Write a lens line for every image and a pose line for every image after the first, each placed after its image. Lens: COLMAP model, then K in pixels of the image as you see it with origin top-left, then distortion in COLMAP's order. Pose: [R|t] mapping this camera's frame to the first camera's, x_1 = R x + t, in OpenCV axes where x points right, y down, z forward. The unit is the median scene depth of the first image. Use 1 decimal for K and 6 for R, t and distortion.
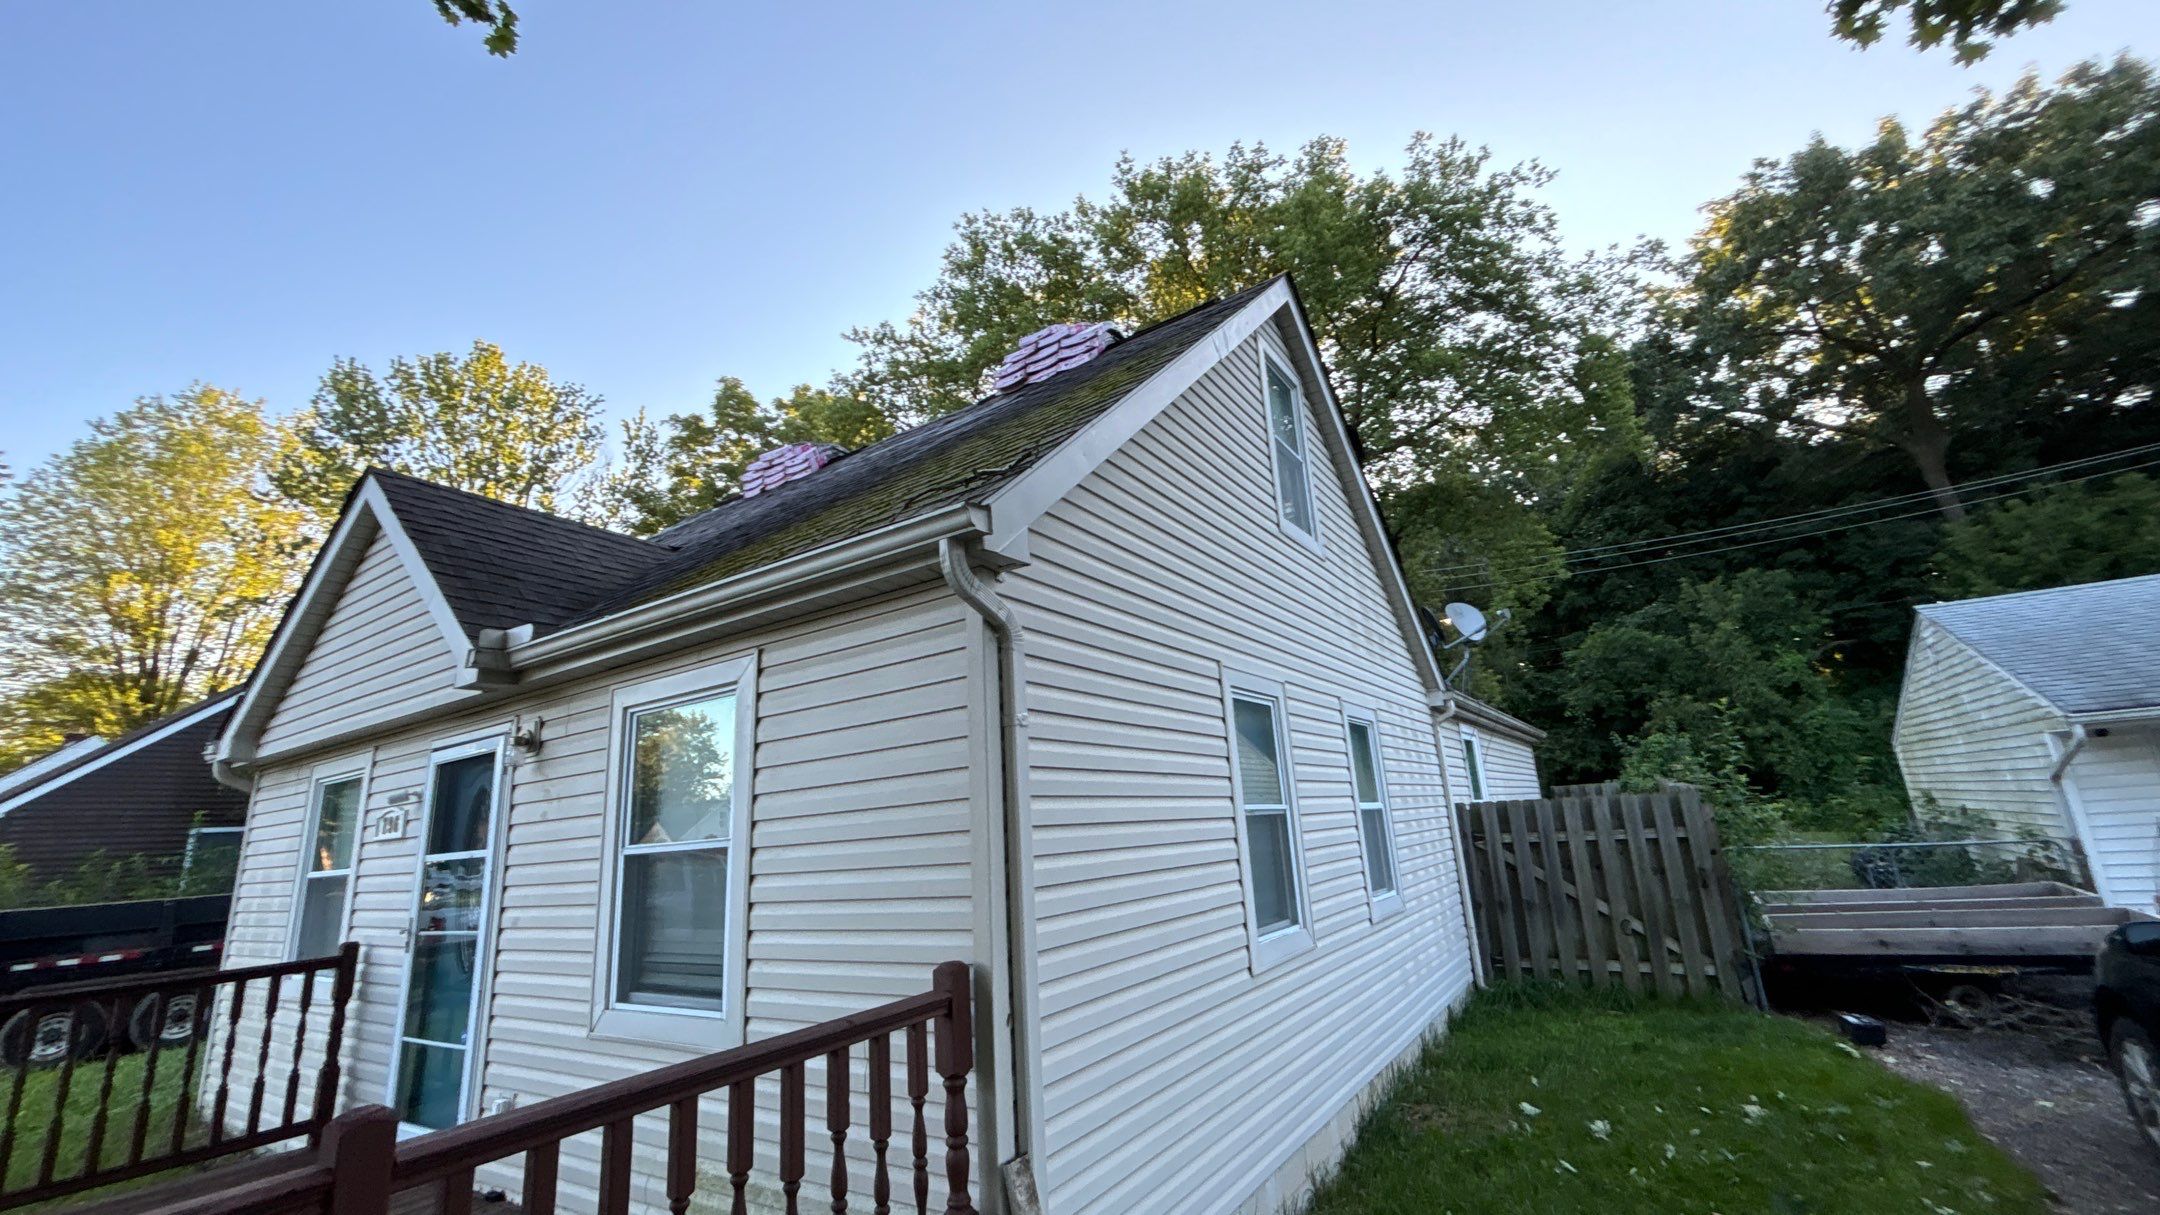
lens RADIAL K [[867.4, 0, 1078.3], [0, 867.4, 601.8], [0, 0, 1]] dist [-0.000964, 0.000242]
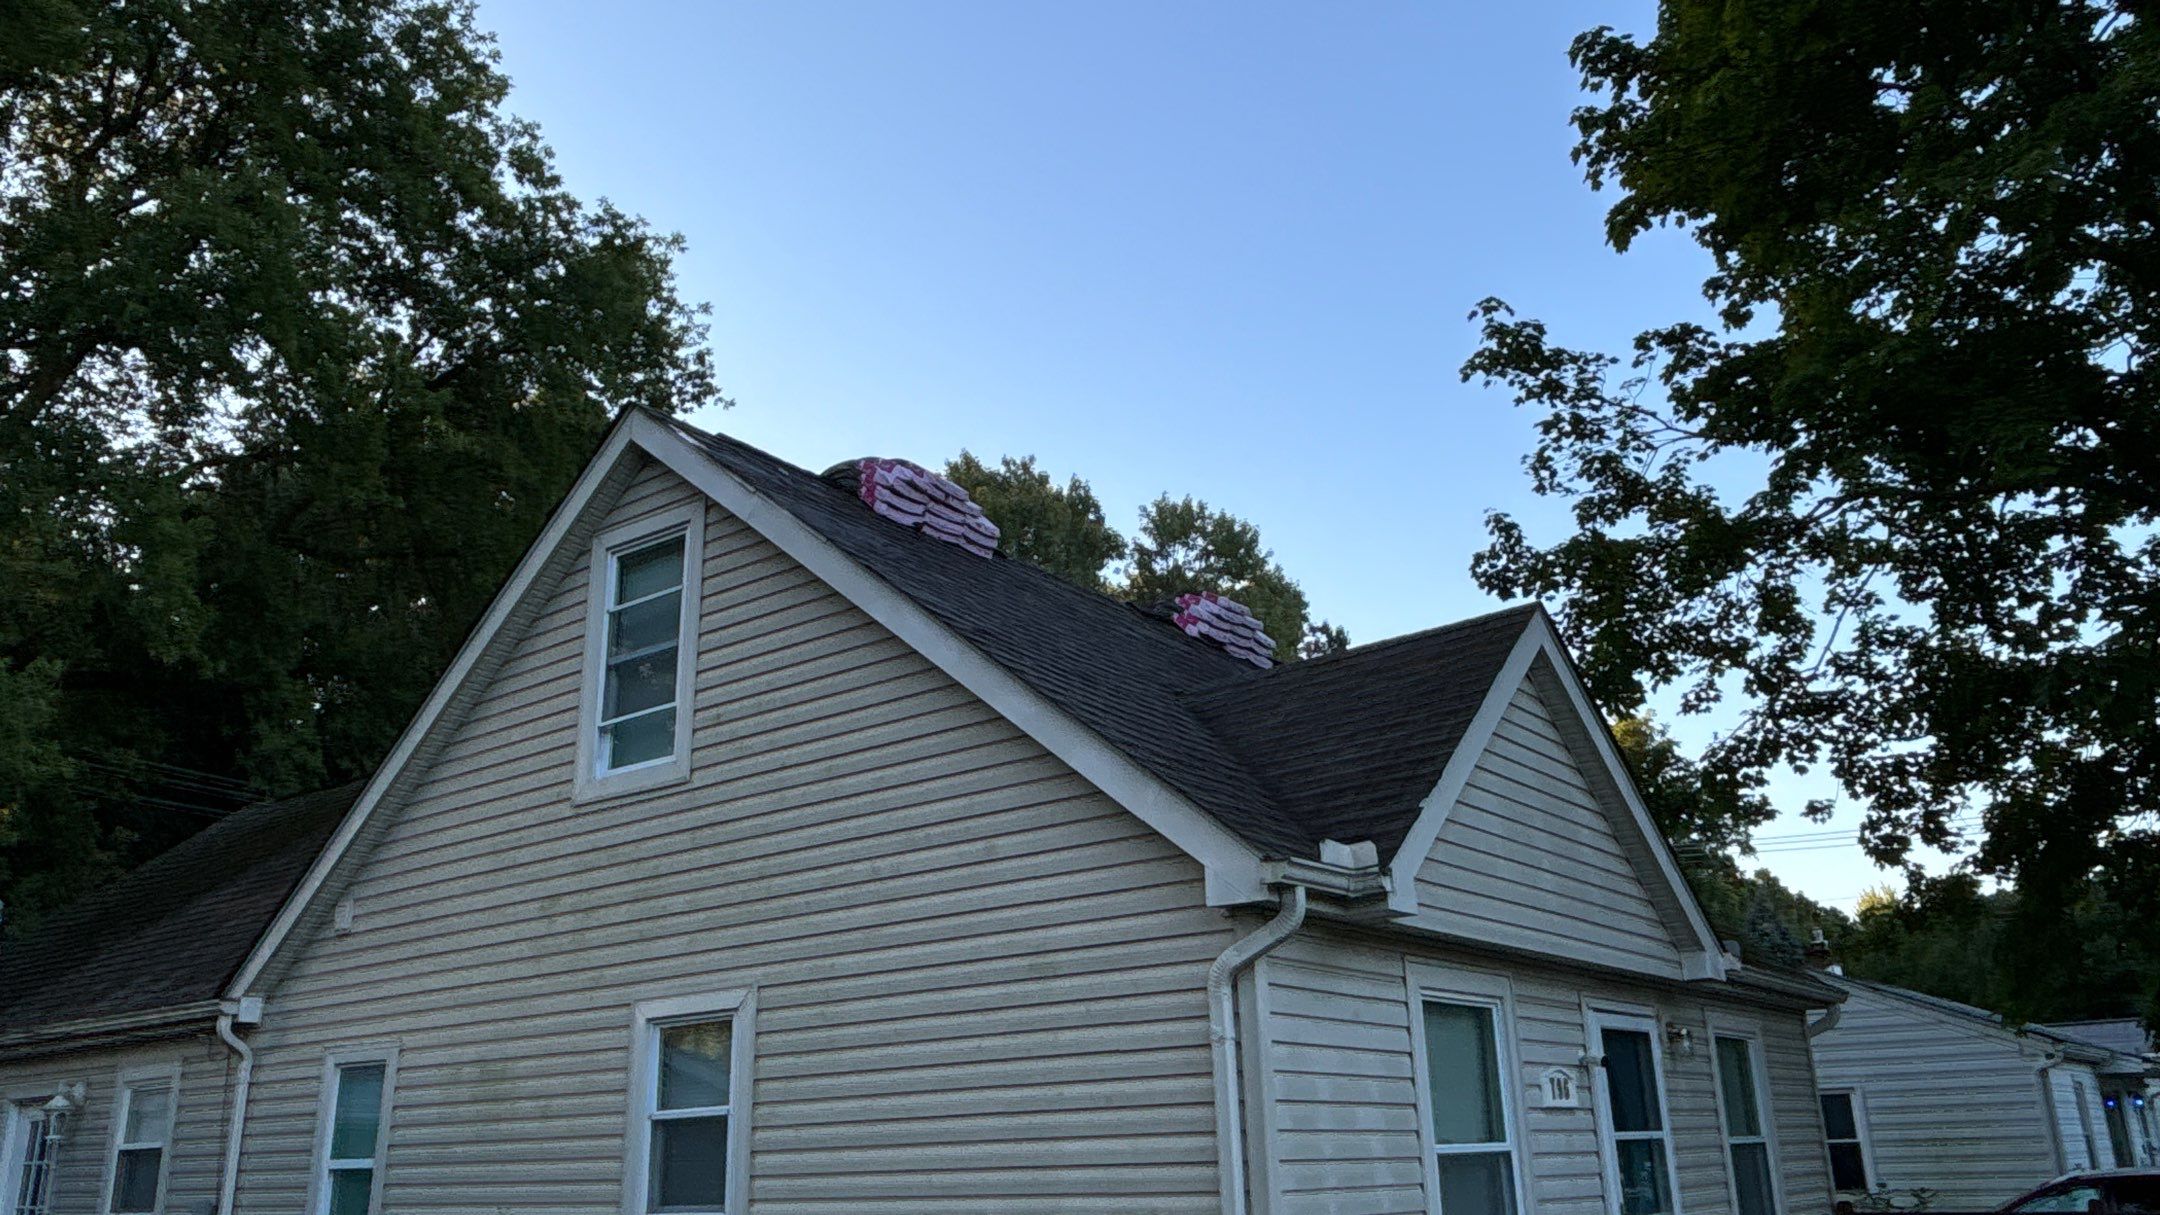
lens RADIAL K [[1609.6, 0, 1085.1], [0, 1609.6, 603.0], [0, 0, 1]] dist [0.040275, -0.074227]
pose [[0.069281, 0.382064, 0.921535, -0.609343], [-0.234826, 0.904044, -0.357158, 0.125879], [-0.969565, -0.191656, 0.152351, 0.331650]]
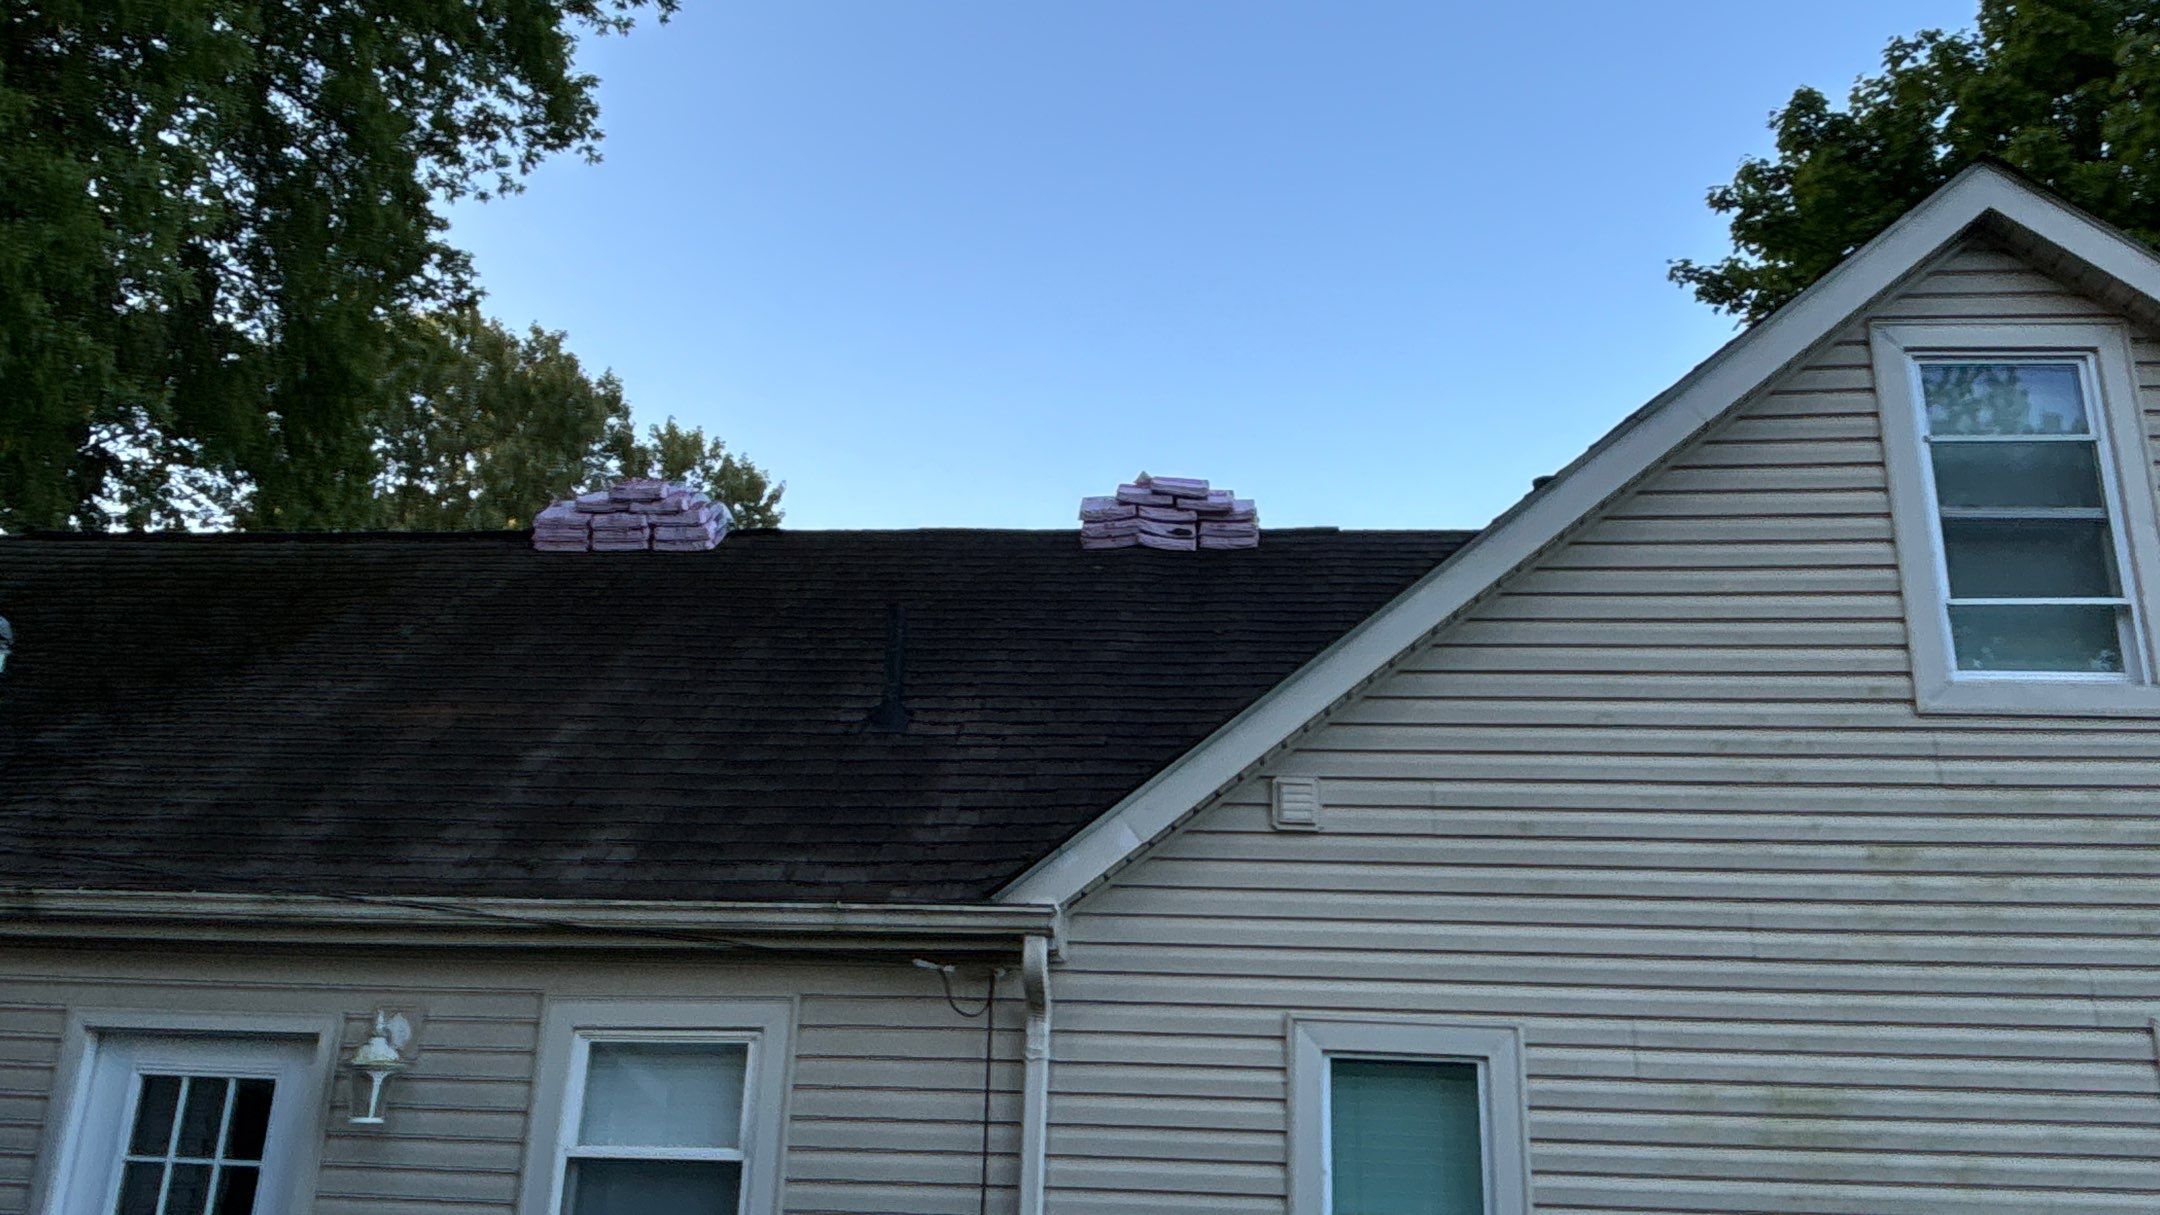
lens RADIAL K [[1644.3, 0, 1080.4], [0, 1644.3, 594.4], [0, 0, 1]] dist [0.116264, -0.182148]
pose [[-0.461144, 0.342172, 0.818697, -0.385033], [-0.232104, 0.844017, -0.483491, 0.210422], [-0.856431, -0.412982, -0.309794, 0.738357]]
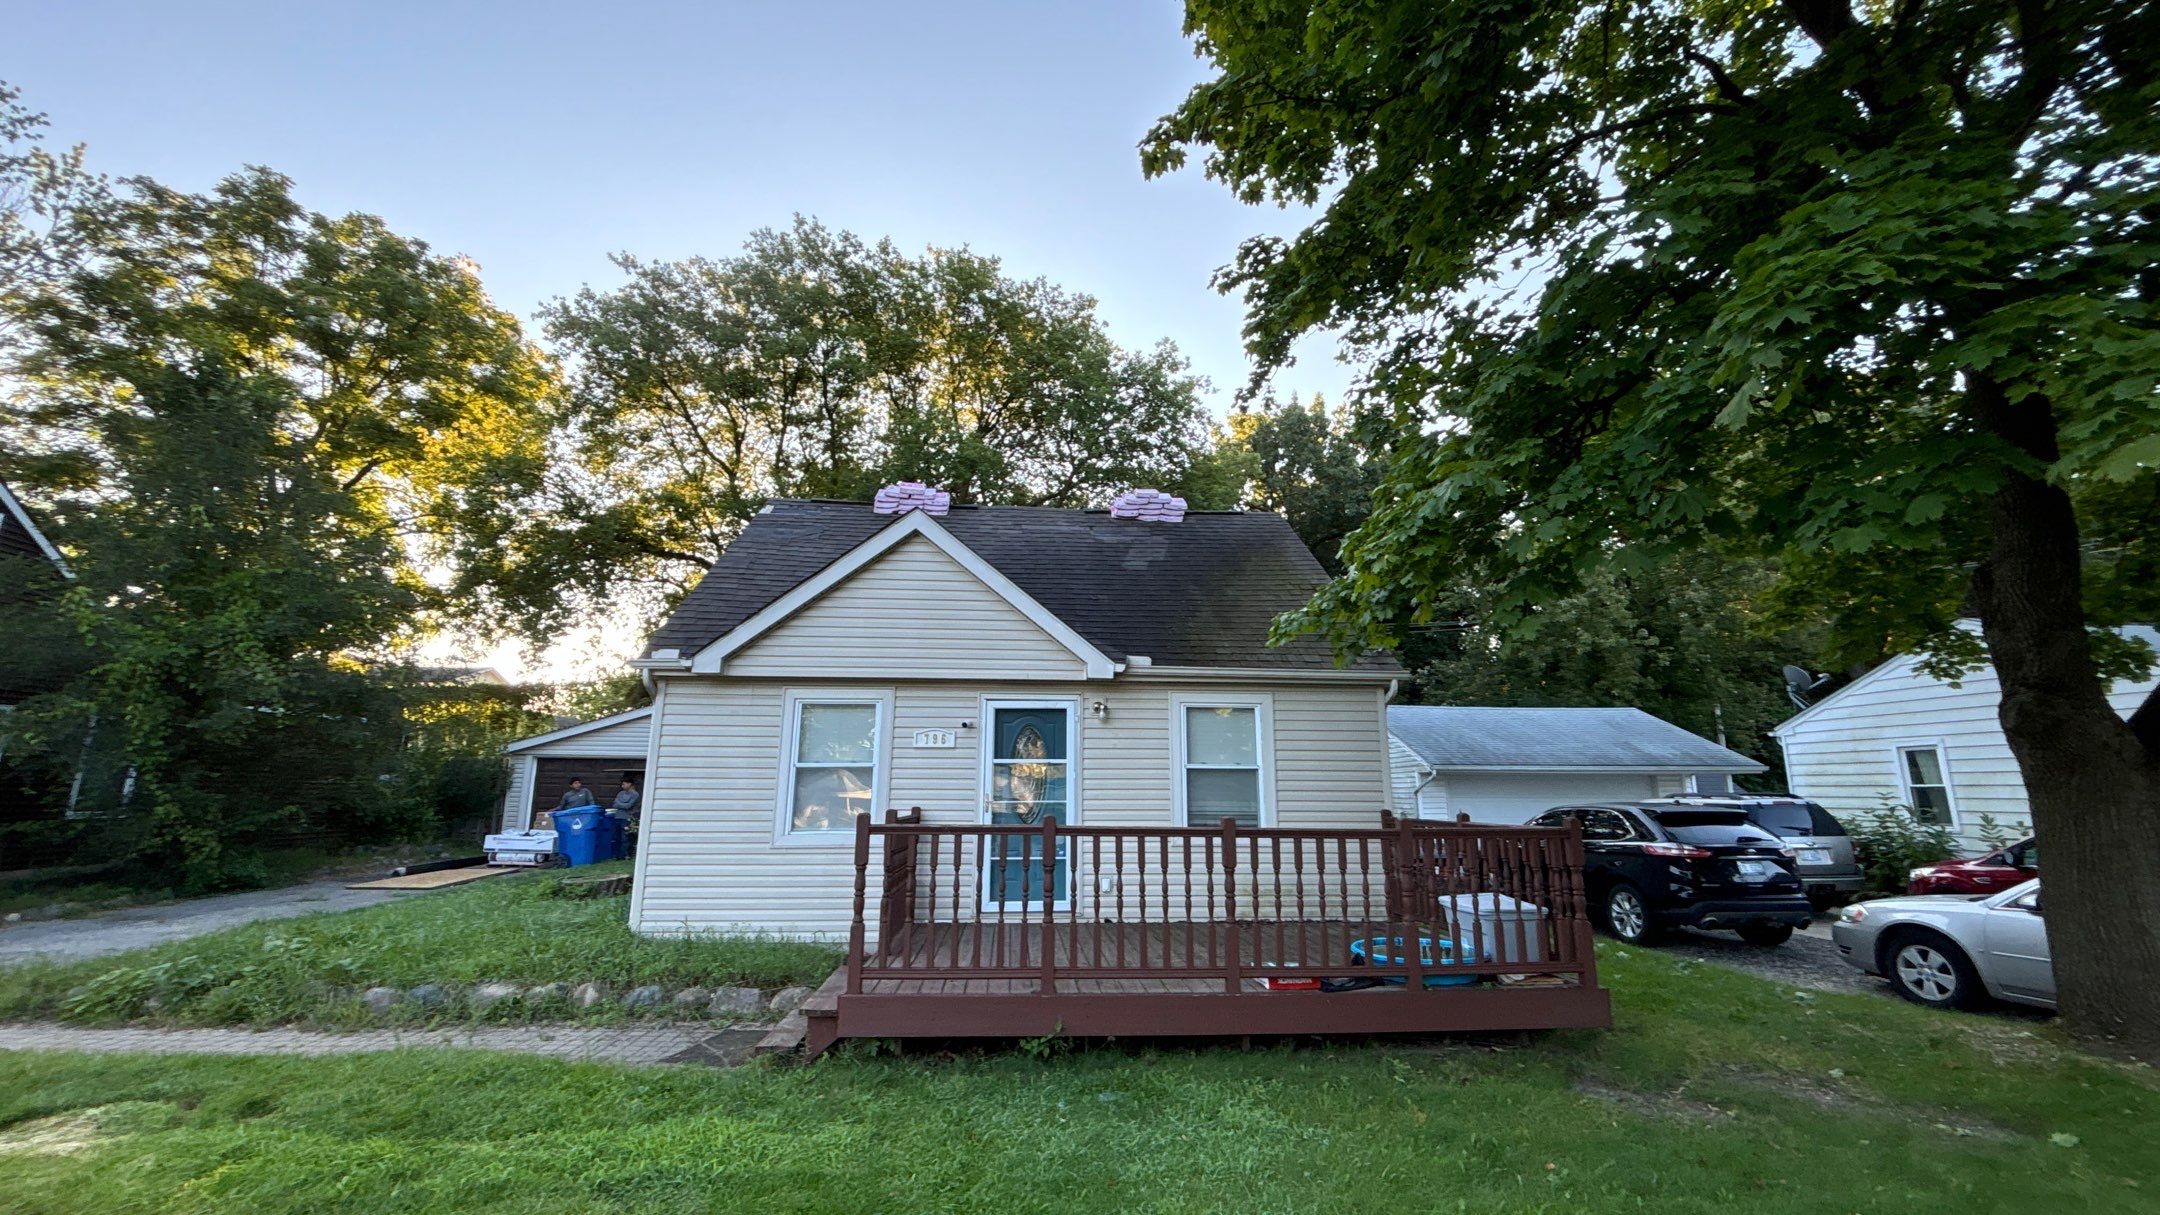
lens RADIAL K [[867.4, 0, 1078.3], [0, 867.4, 601.8], [0, 0, 1]] dist [-0.000964, 0.000242]
pose [[0.785955, 0.202174, 0.584295, -0.414453], [-0.211028, 0.975996, -0.053847, 0.009244], [-0.581156, -0.080982, 0.809753, -0.122566]]
